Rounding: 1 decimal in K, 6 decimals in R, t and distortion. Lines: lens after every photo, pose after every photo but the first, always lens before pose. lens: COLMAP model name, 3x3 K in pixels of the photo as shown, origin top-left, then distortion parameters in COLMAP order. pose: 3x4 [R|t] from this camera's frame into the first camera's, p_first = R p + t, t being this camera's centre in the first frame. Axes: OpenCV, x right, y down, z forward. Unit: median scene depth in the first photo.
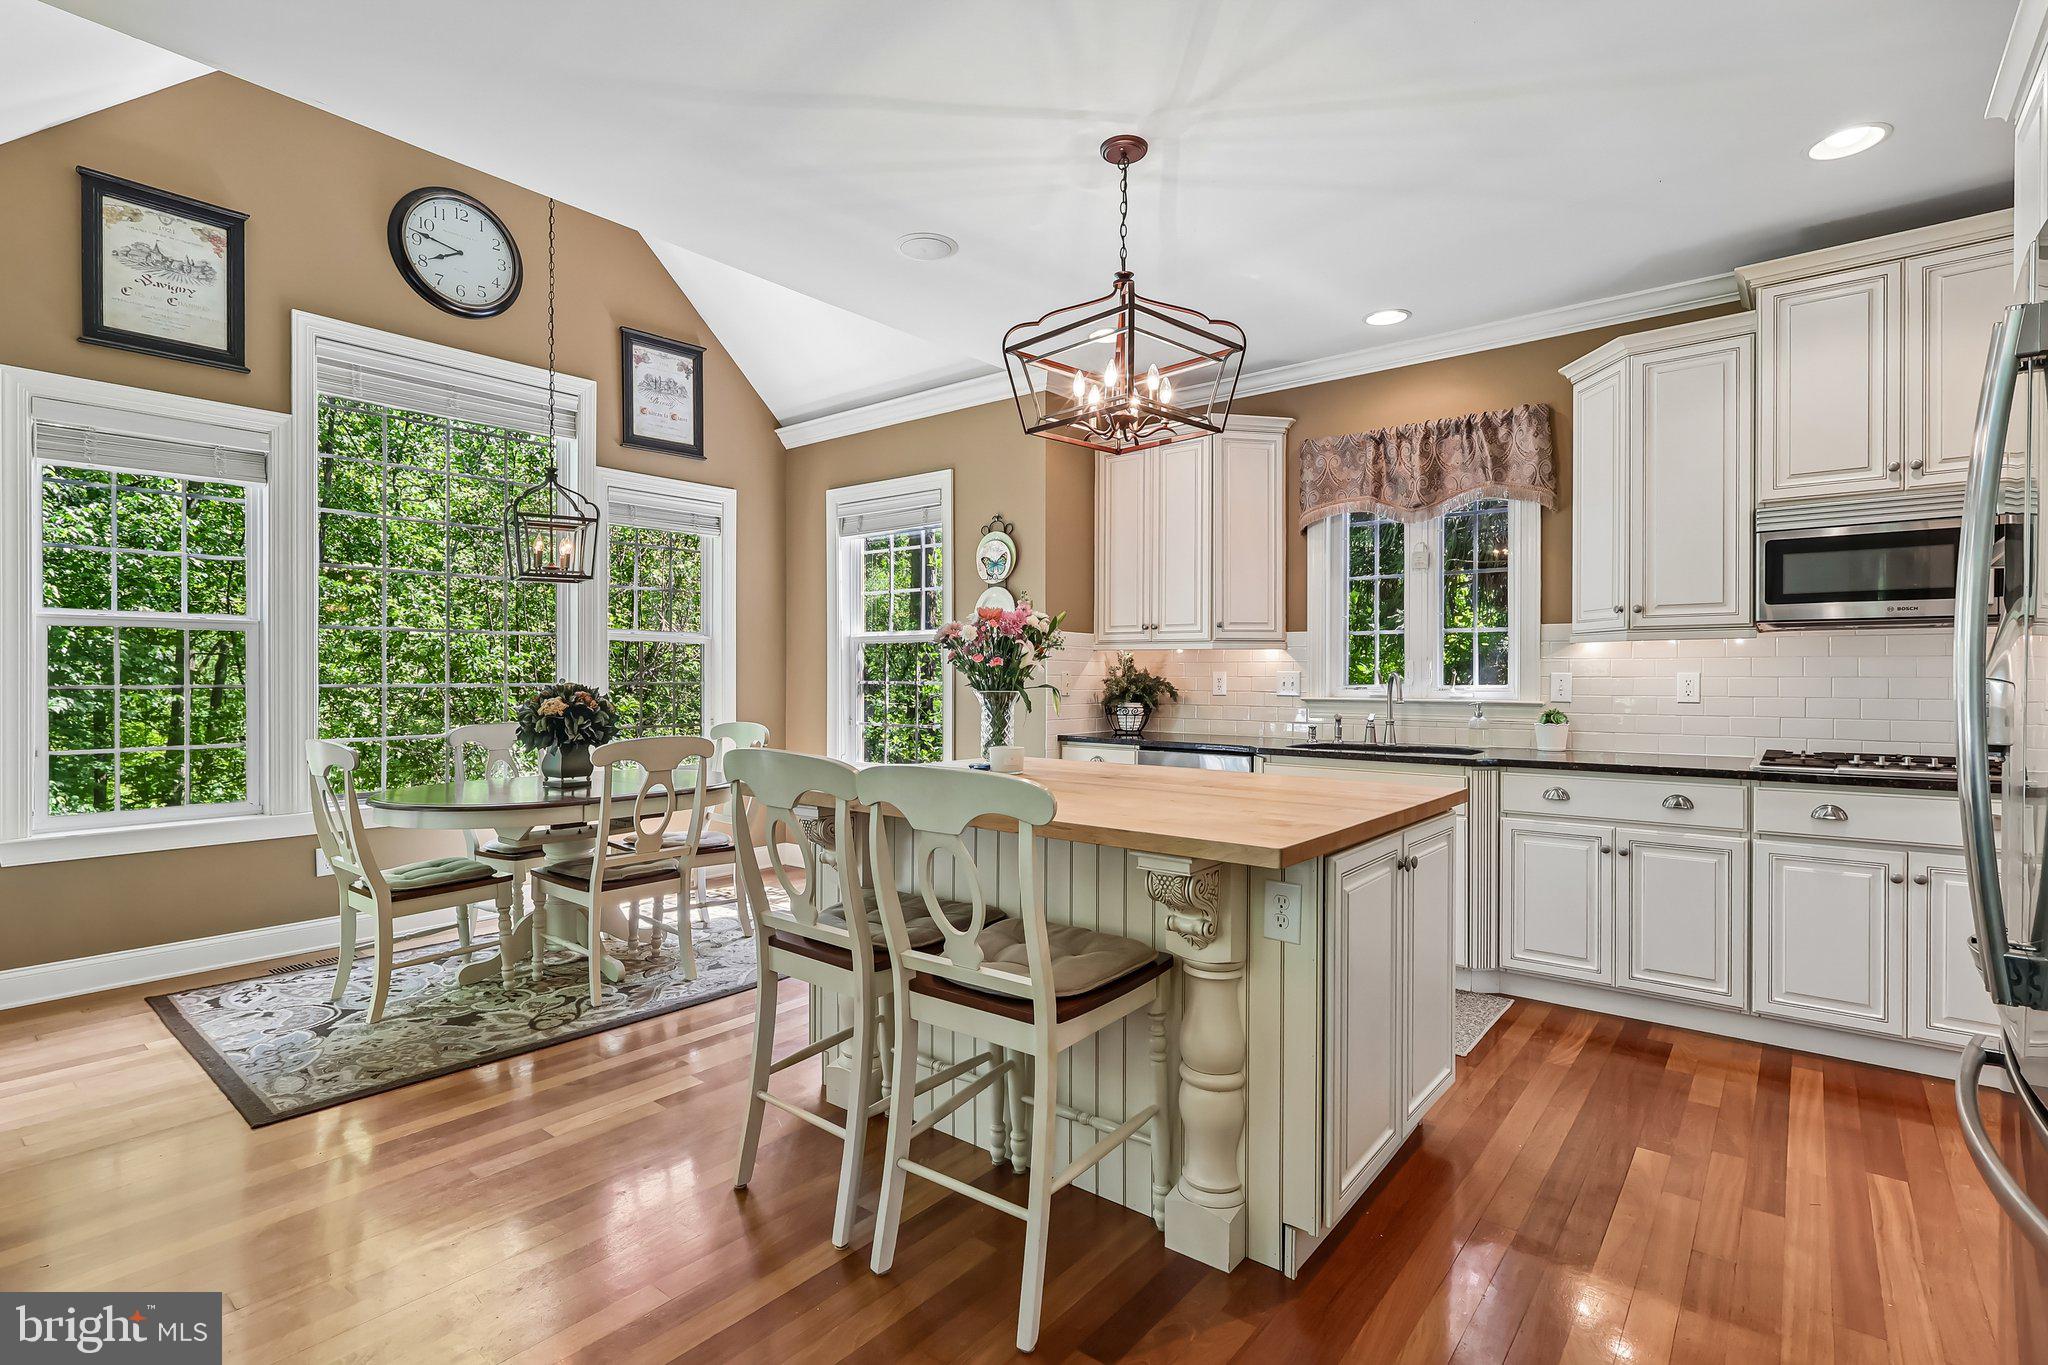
lens RADIAL K [[965.0, 0, 1024.0], [0, 965.0, 682.5], [0, 0, 1]] dist [-0.001224, -0.000490]
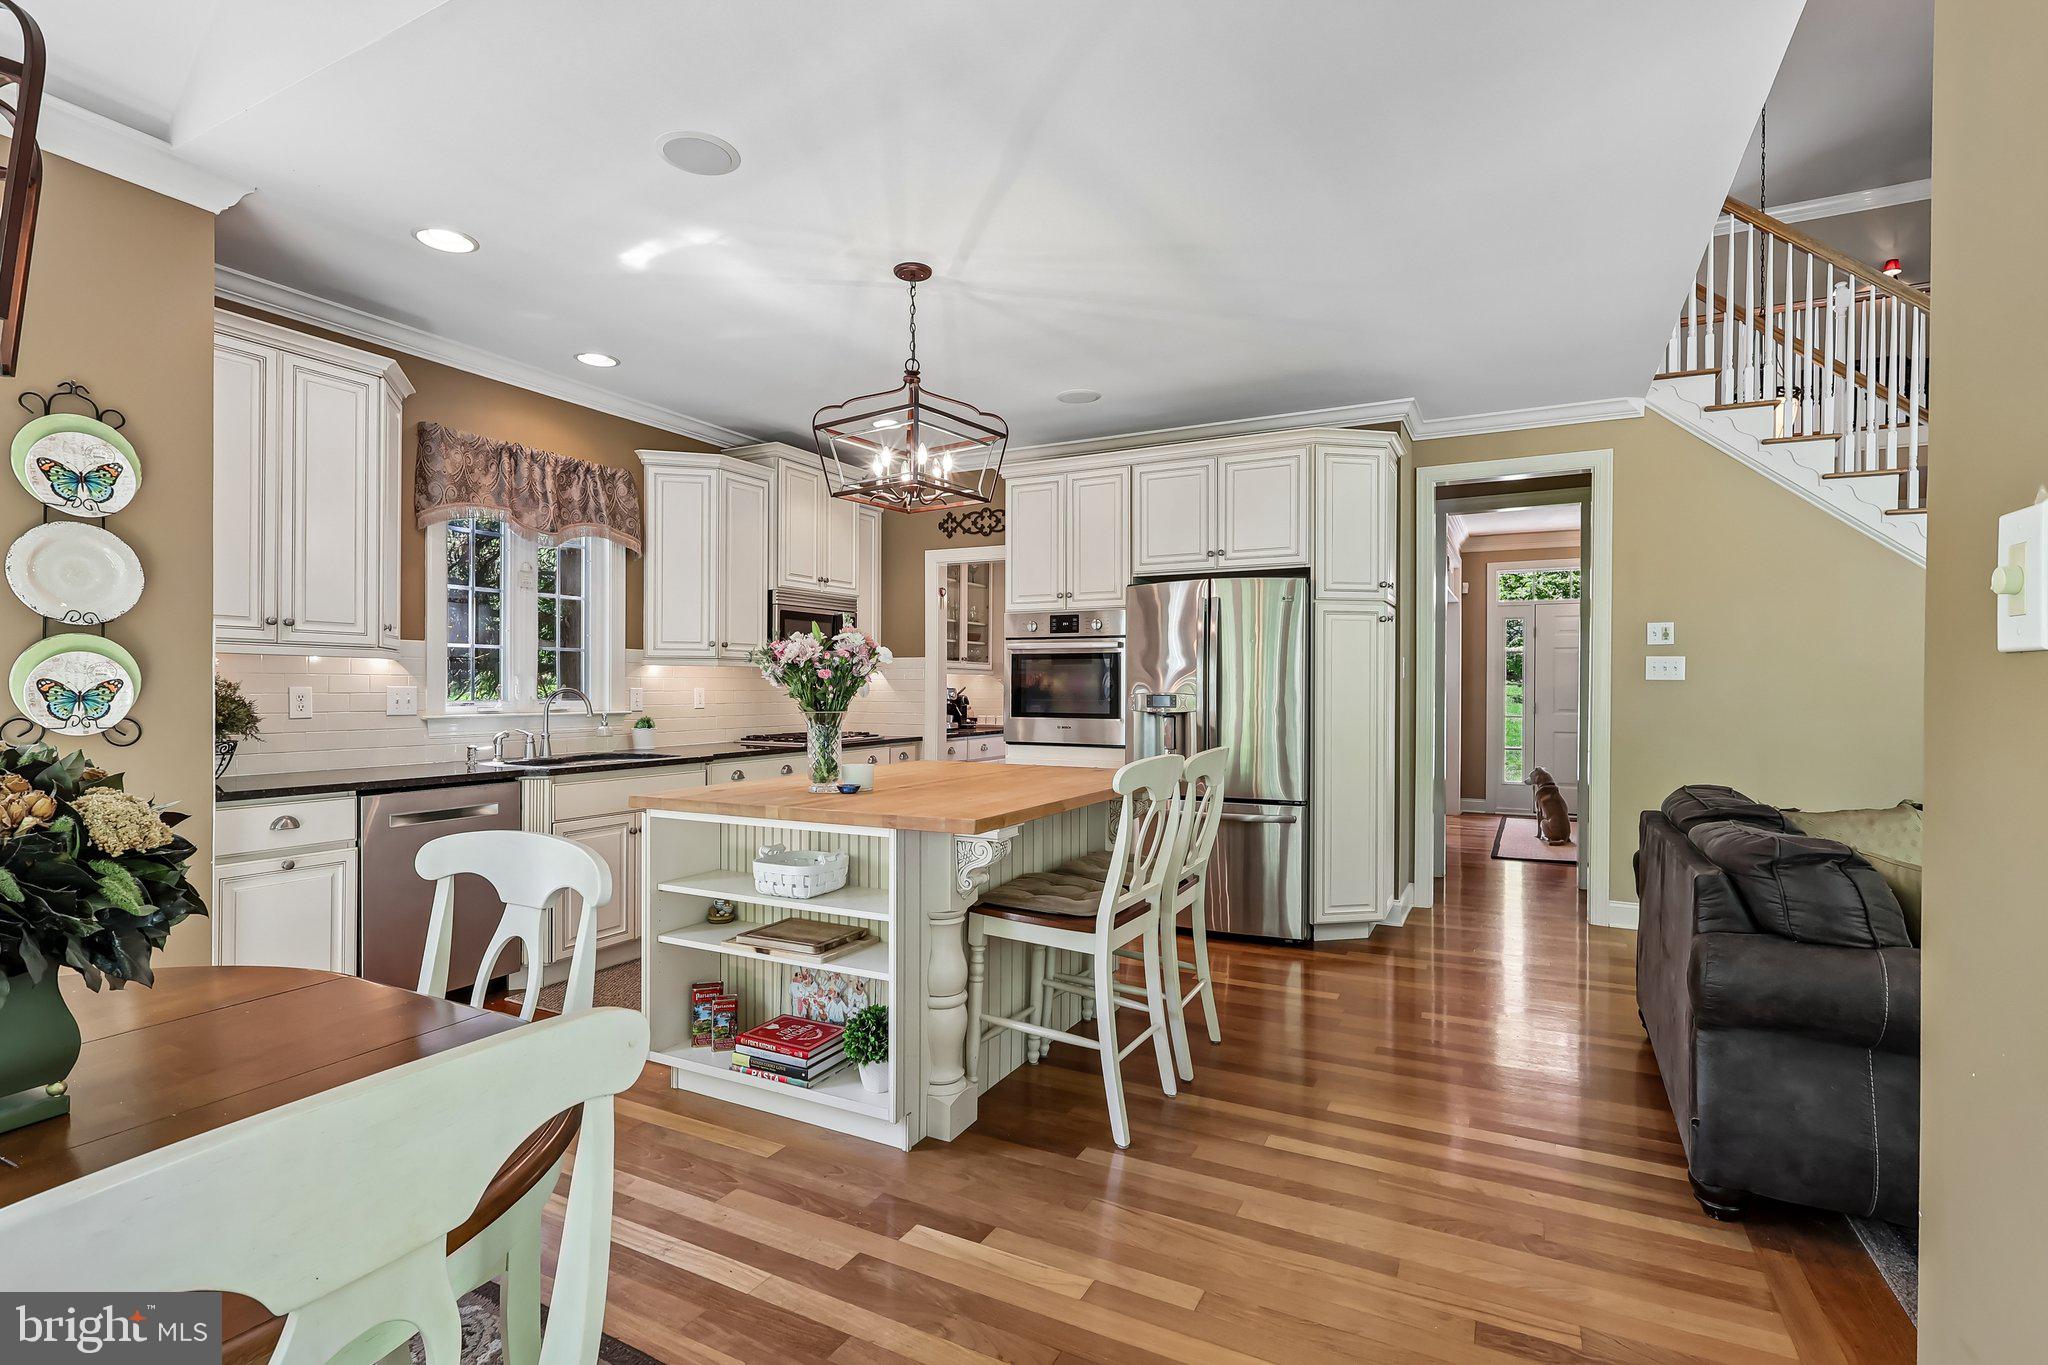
lens RADIAL K [[965.0, 0, 1024.0], [0, 965.0, 682.5], [0, 0, 1]] dist [-0.001224, -0.000490]
pose [[-0.216210, 0.006322, 0.976326, -0.803305], [0.012079, 0.999920, -0.003800, -0.007128], [-0.976272, 0.010972, -0.216269, 0.791824]]
